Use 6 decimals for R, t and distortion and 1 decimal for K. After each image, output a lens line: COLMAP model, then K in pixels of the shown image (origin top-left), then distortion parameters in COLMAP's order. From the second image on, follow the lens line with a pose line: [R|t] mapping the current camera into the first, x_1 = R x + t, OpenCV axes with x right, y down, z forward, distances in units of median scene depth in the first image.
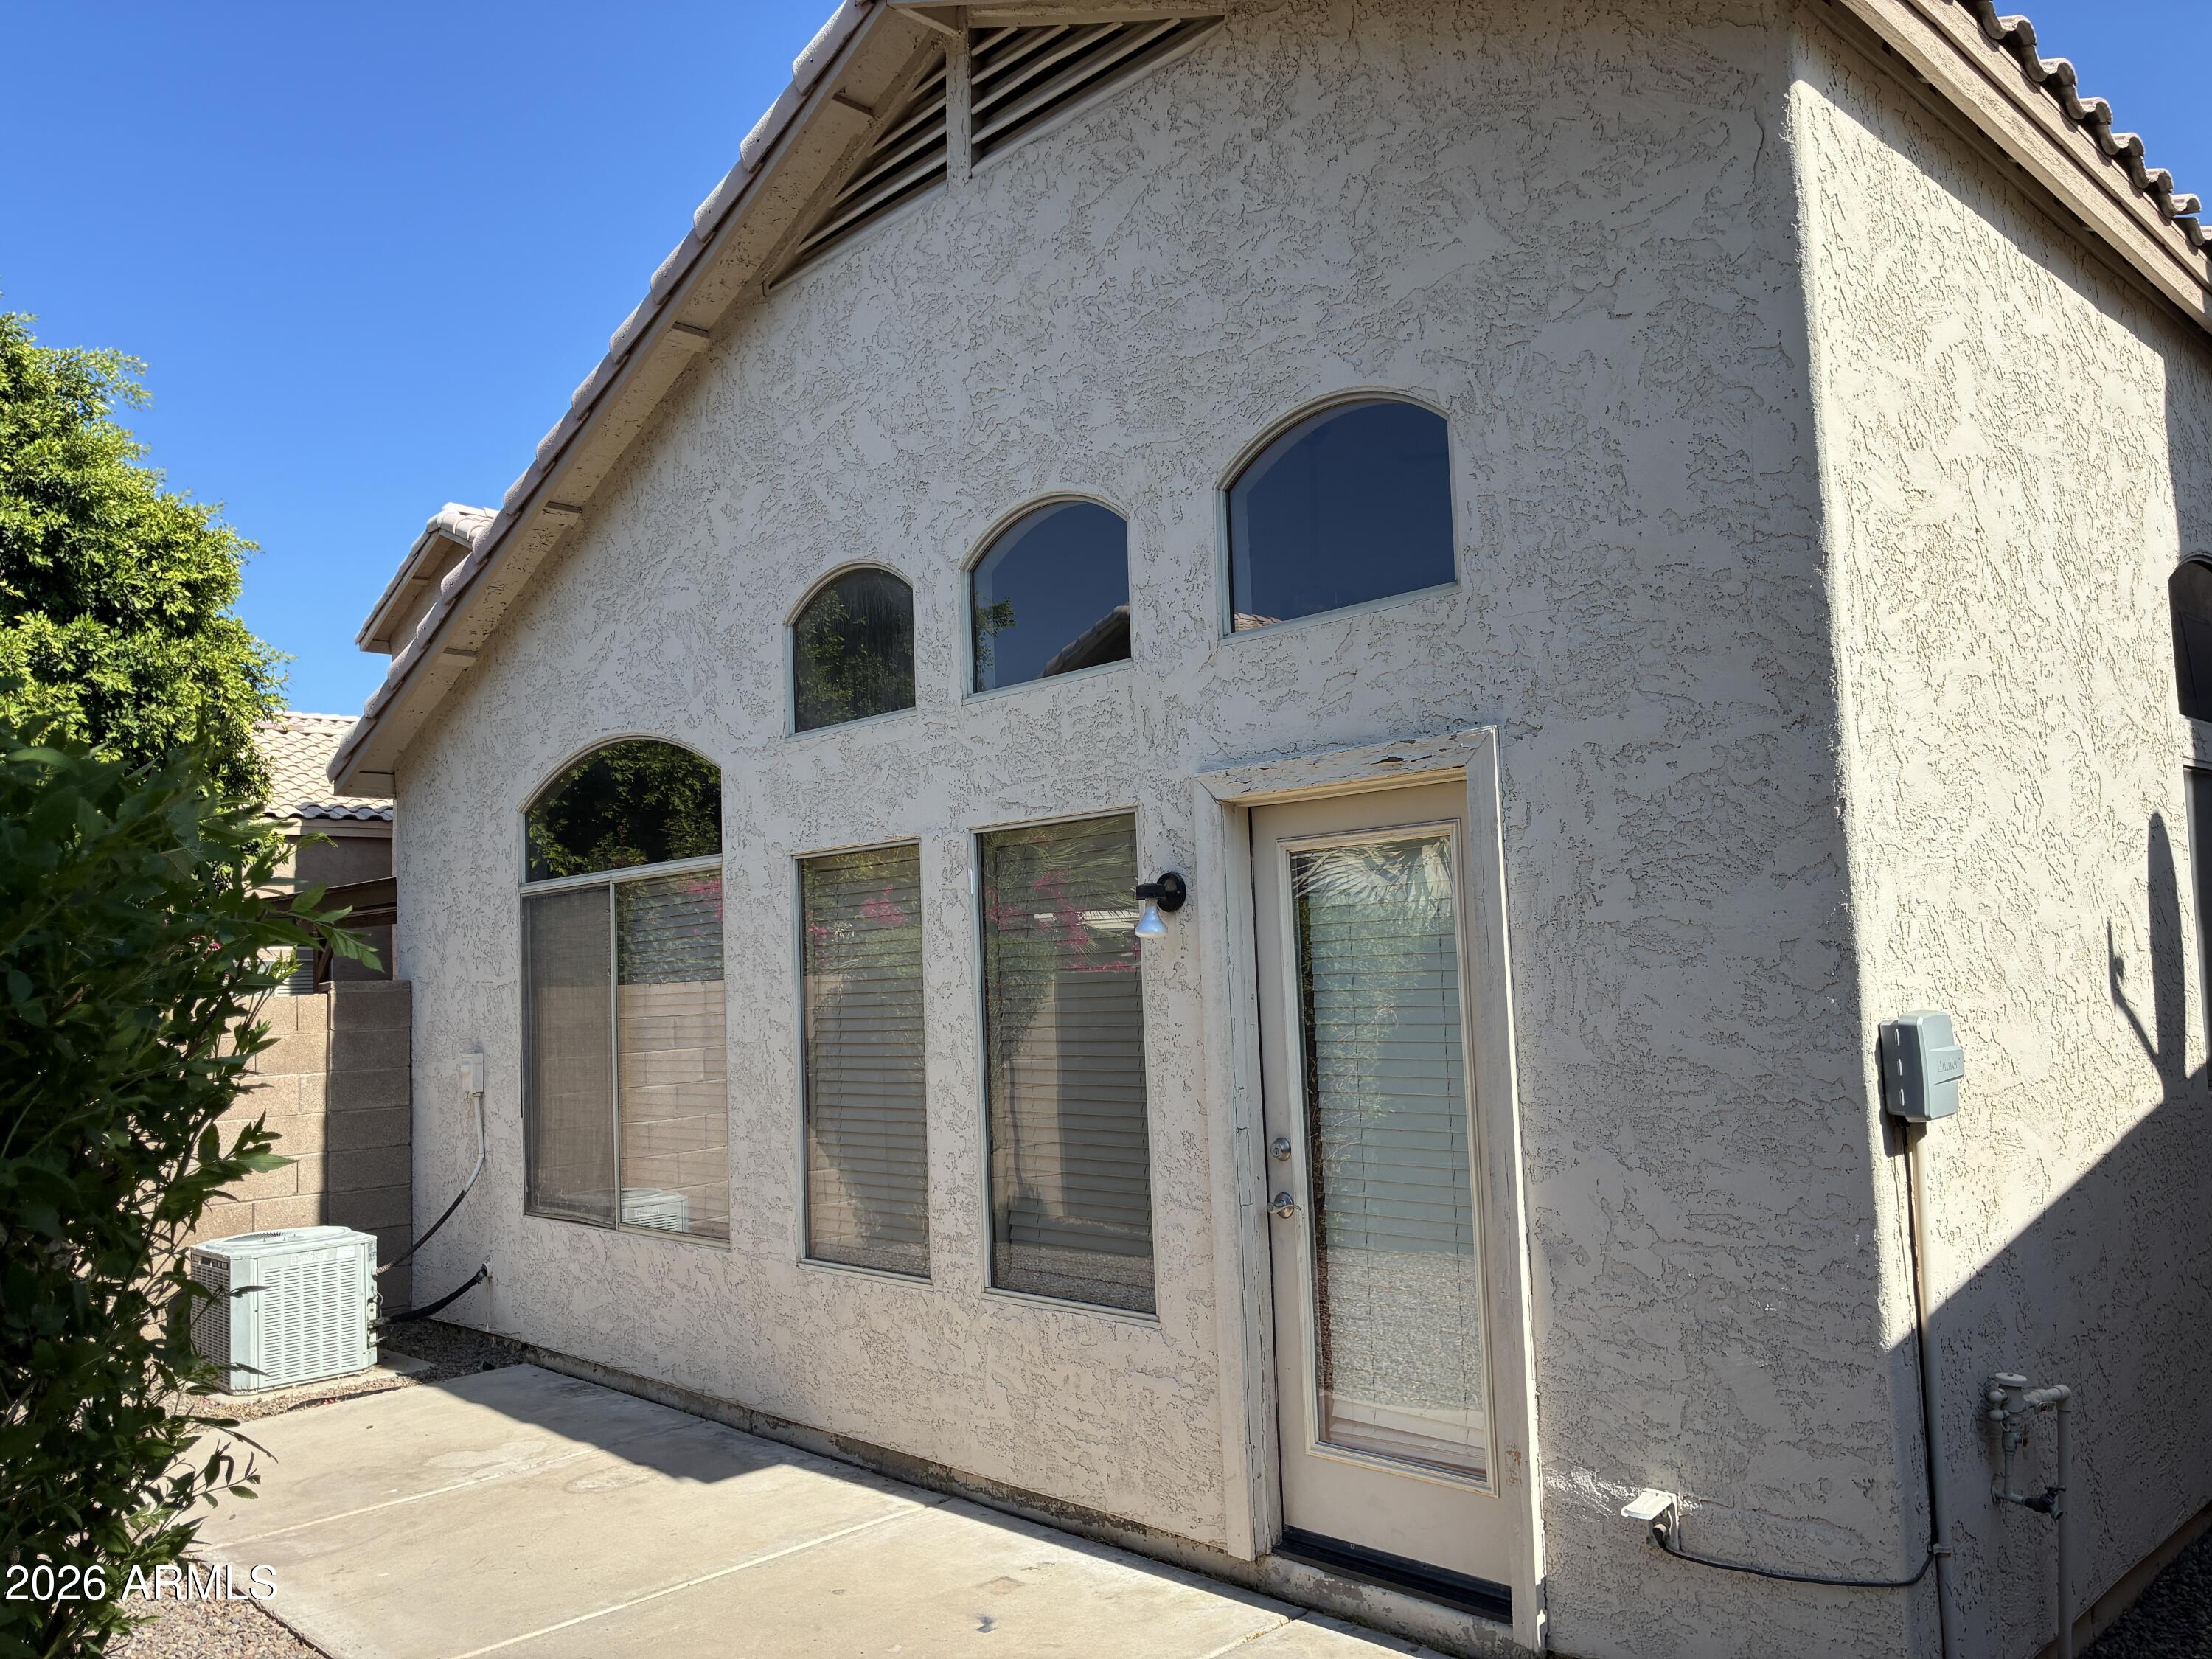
lens RADIAL K [[1679.7, 0, 1087.0], [0, 1679.7, 847.4], [0, 0, 1]] dist [0.066295, -0.093286]
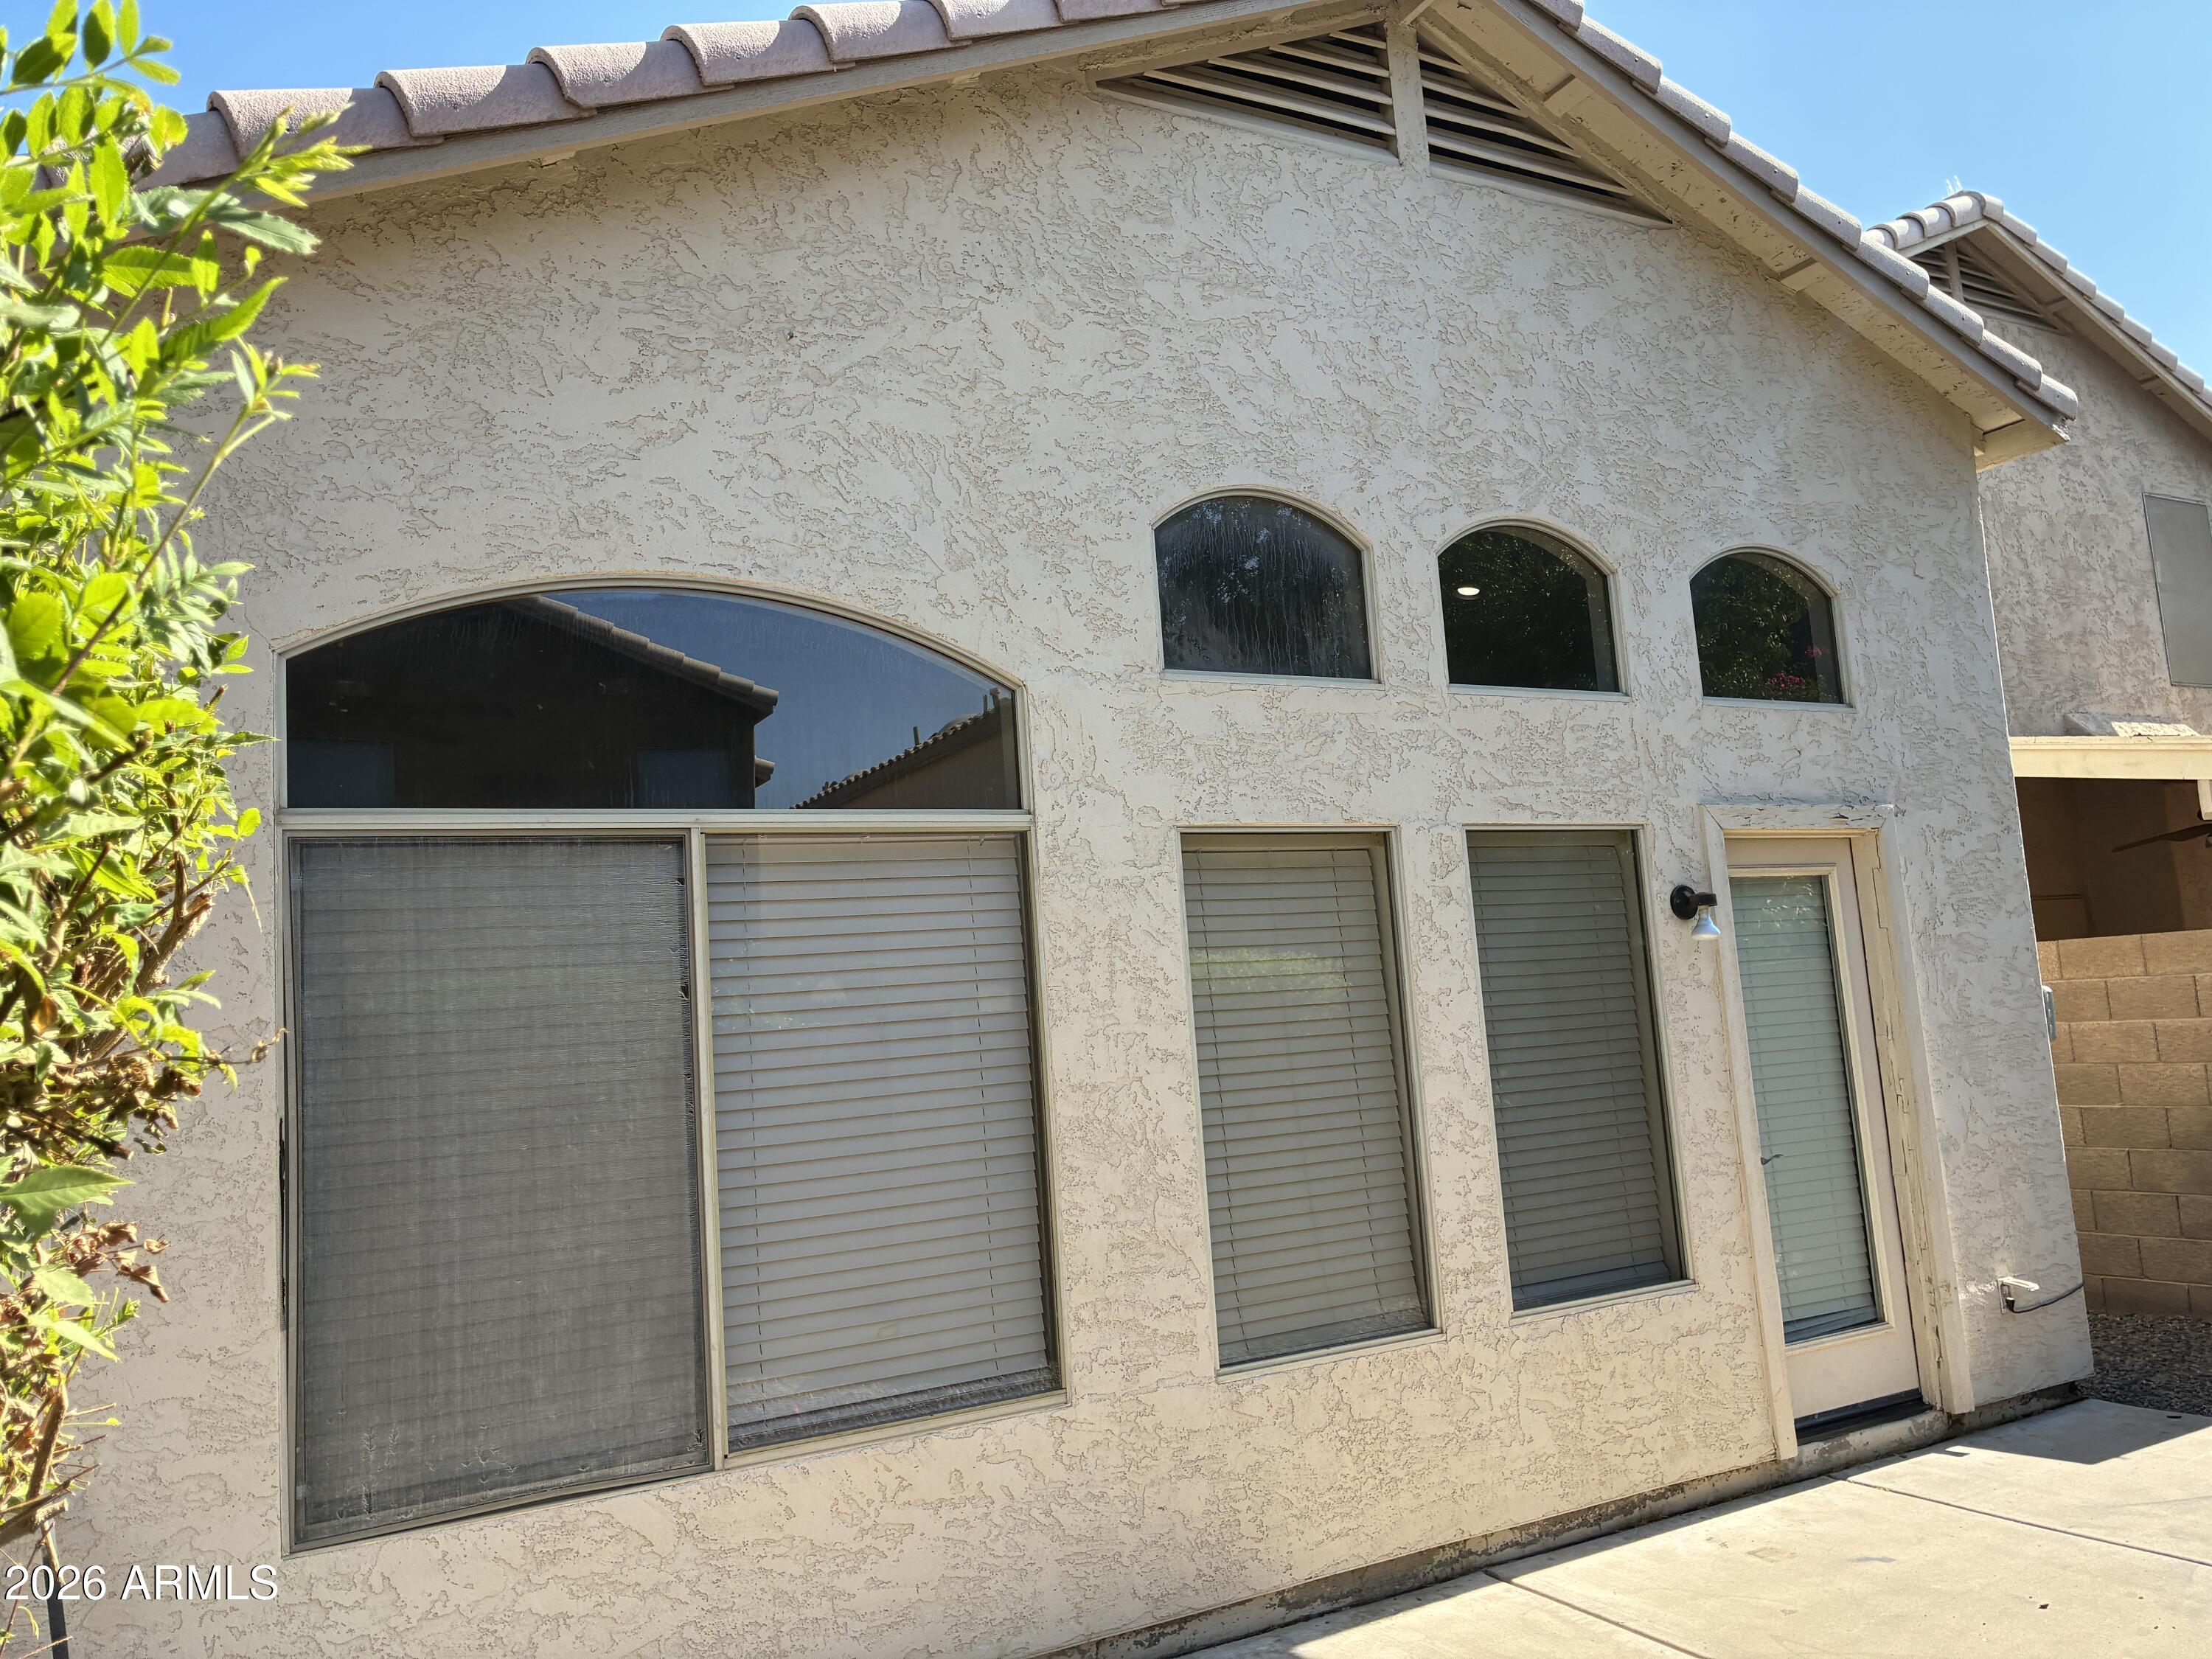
lens RADIAL K [[1679.7, 0, 1085.2], [0, 1679.7, 813.5], [0, 0, 1]] dist [0.066295, -0.093286]
pose [[0.250714, 0.139979, 0.957887, -1.105865], [-0.018084, 0.989995, -0.139938, 0.127984], [-0.967892, 0.017762, 0.250737, 1.035432]]
